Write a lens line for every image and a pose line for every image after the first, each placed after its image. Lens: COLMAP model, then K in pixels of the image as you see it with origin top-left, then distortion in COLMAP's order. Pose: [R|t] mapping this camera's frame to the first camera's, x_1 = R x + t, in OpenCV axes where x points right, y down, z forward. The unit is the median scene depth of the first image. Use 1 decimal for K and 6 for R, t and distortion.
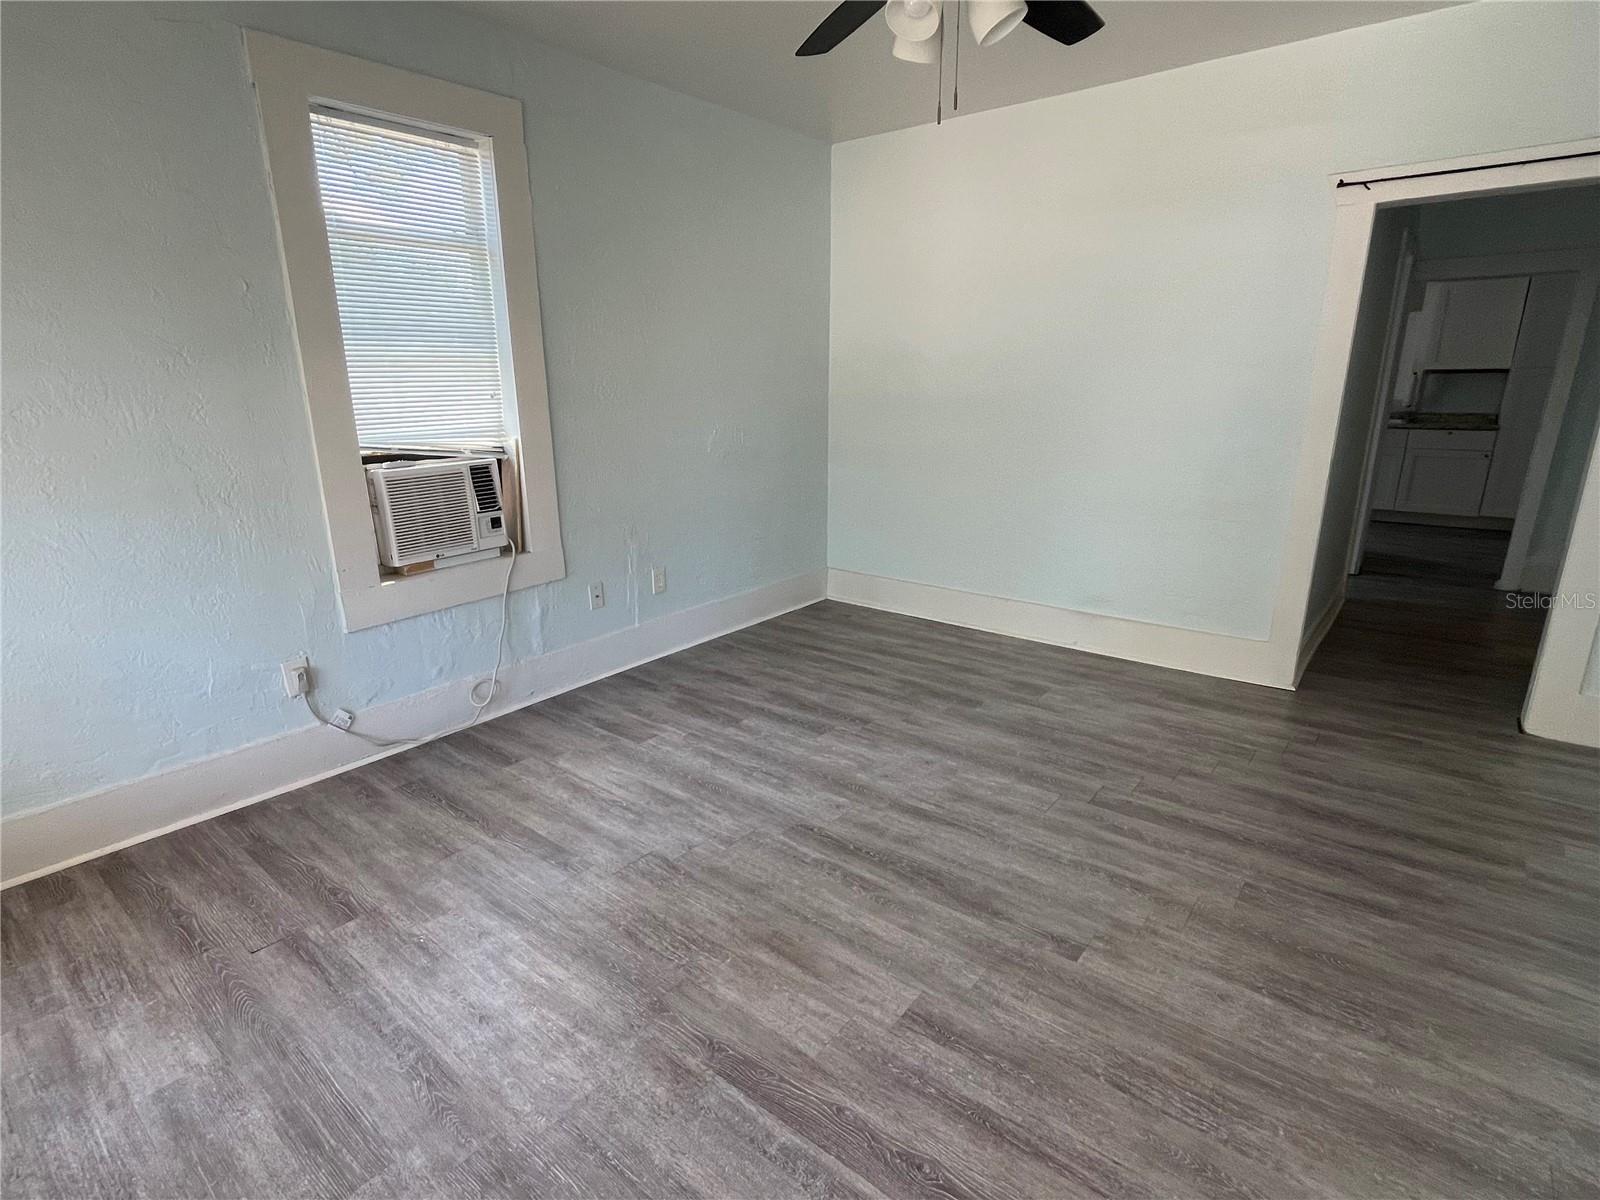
lens RADIAL K [[804.1, 0, 790.9], [0, 804.1, 599.6], [0, 0, 1]] dist [-0.001375, -0.000047]
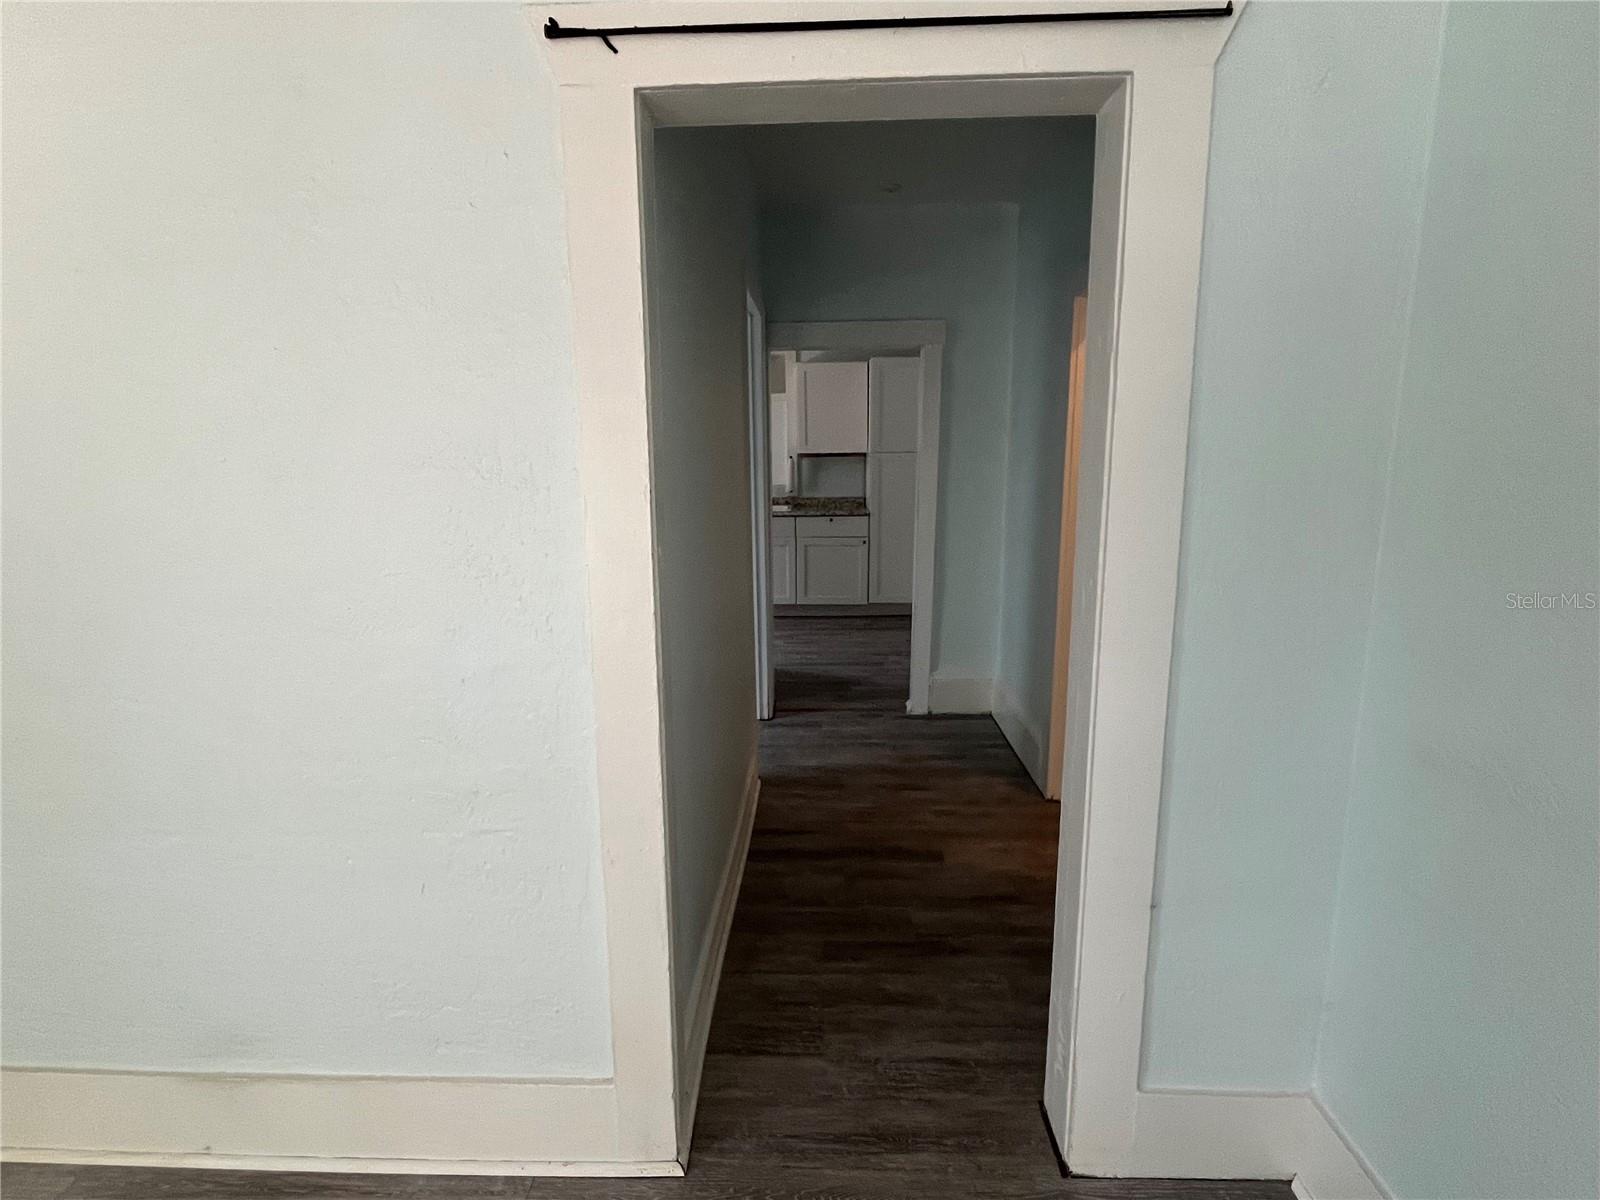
lens RADIAL K [[804.1, 0, 790.9], [0, 804.1, 599.6], [0, 0, 1]] dist [-0.001375, -0.000047]
pose [[0.802199, -0.111181, 0.586614, 0.518611], [0.164971, 0.985535, -0.038811, -0.203467], [-0.573814, 0.127908, 0.808936, 0.652051]]
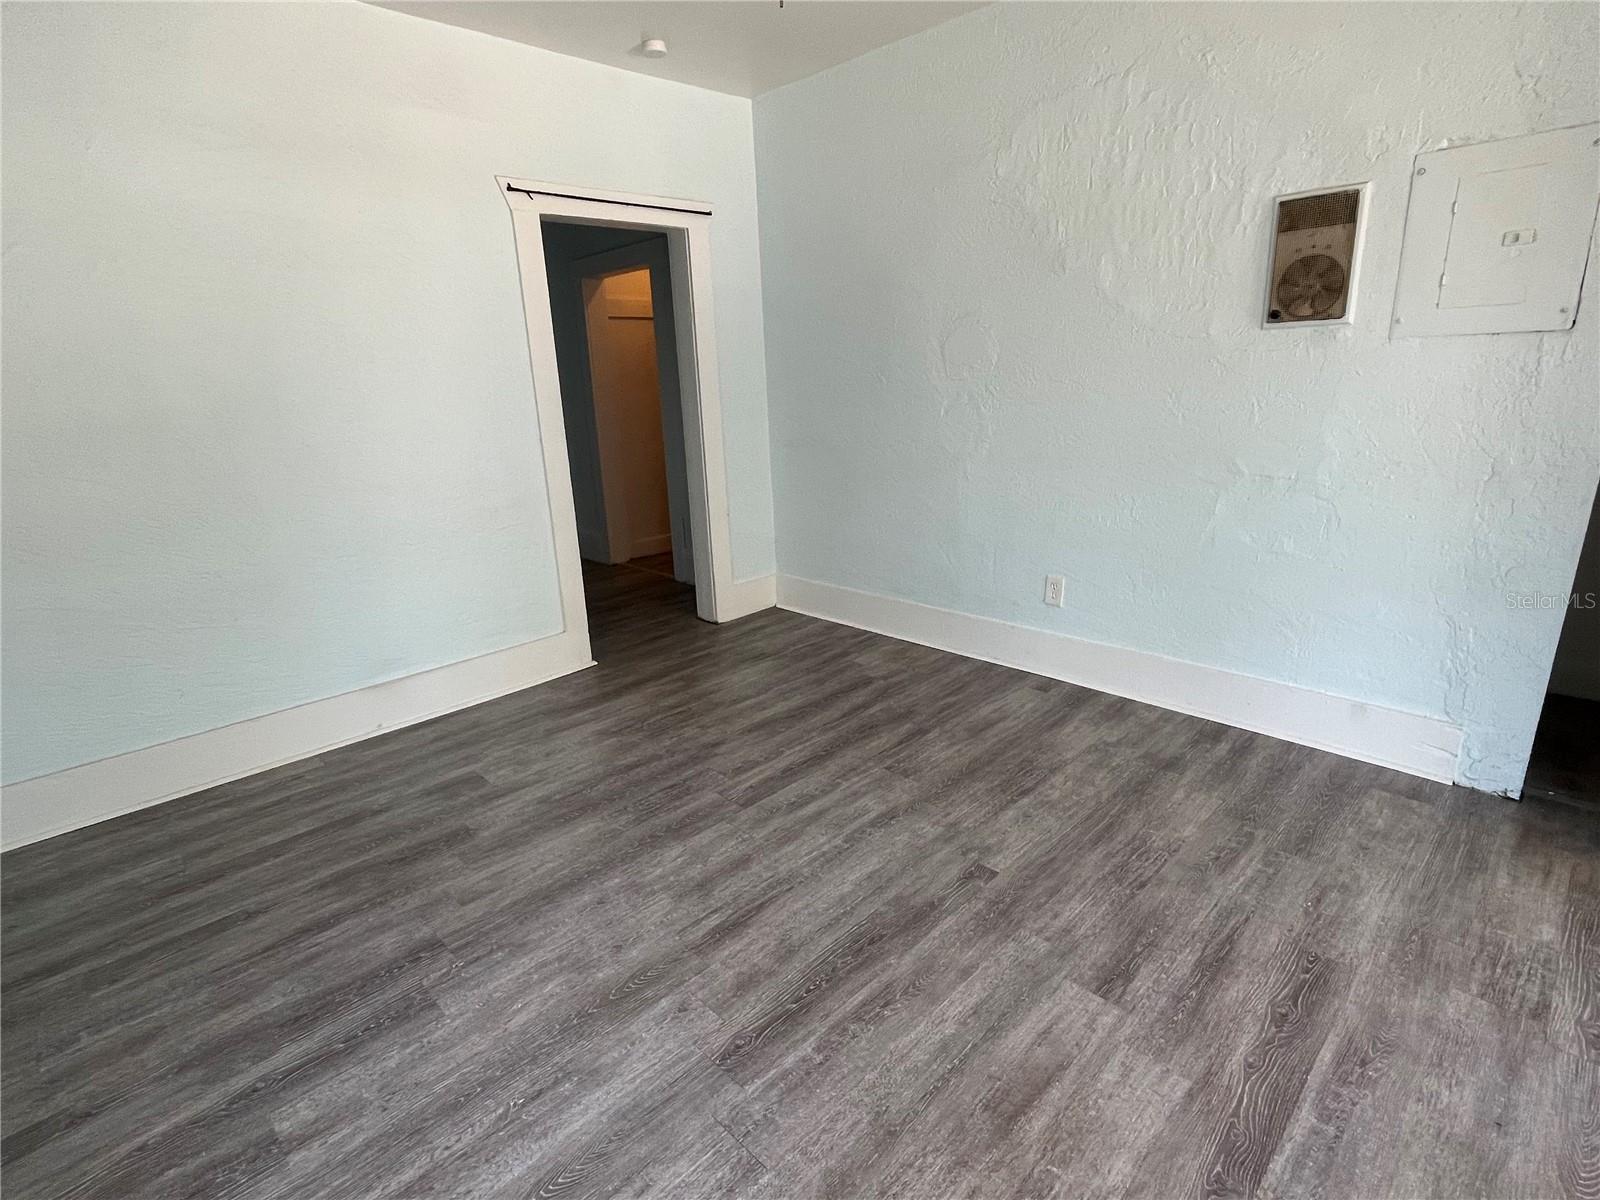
lens RADIAL K [[804.1, 0, 790.9], [0, 804.1, 599.6], [0, 0, 1]] dist [-0.001375, -0.000047]
pose [[0.115227, -0.269832, 0.955988, -0.409596], [0.300388, 0.926805, 0.225389, -0.153367], [-0.946832, 0.261196, 0.187847, 0.611180]]
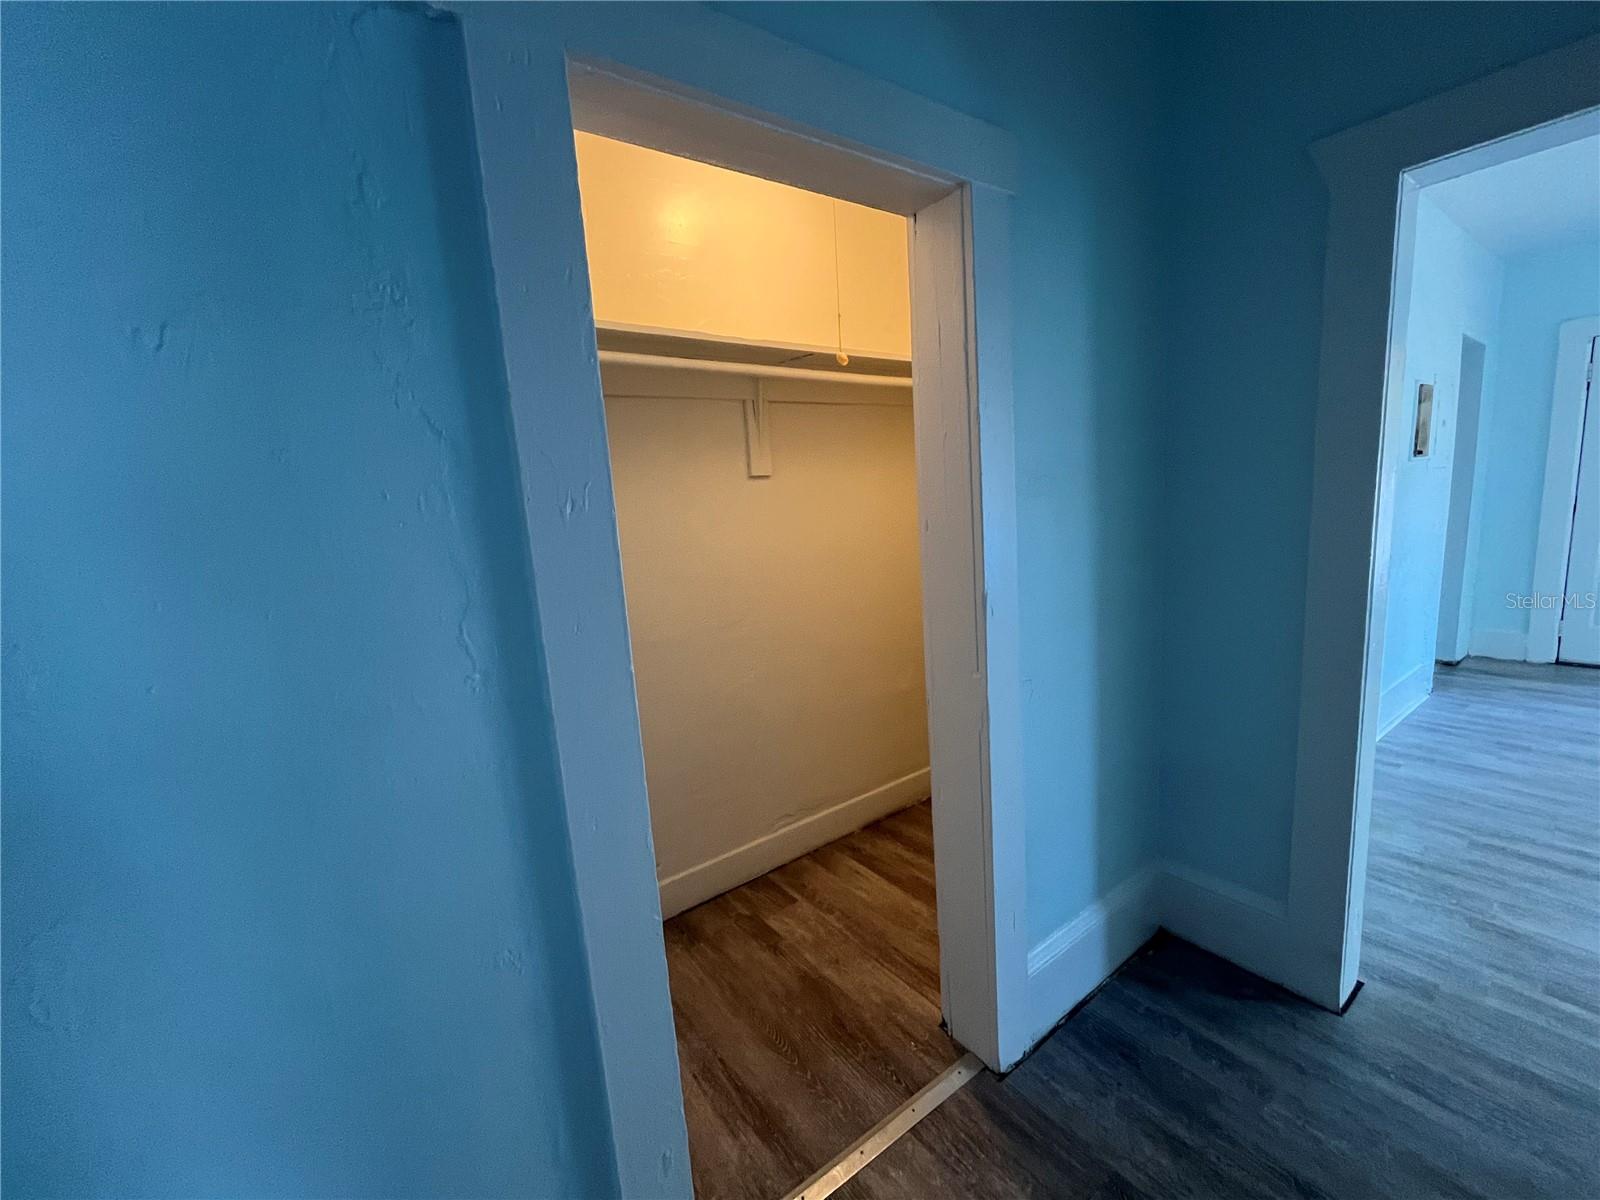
lens RADIAL K [[652.2, 0, 795.6], [0, 652.2, 602.4], [0, 0, 1]] dist [-0.002881, -0.000290]
pose [[-0.961428, 0.035373, 0.272774, 1.224201], [0.144769, 0.908300, 0.392470, -0.424156], [-0.233878, 0.416821, -0.878386, 1.484761]]
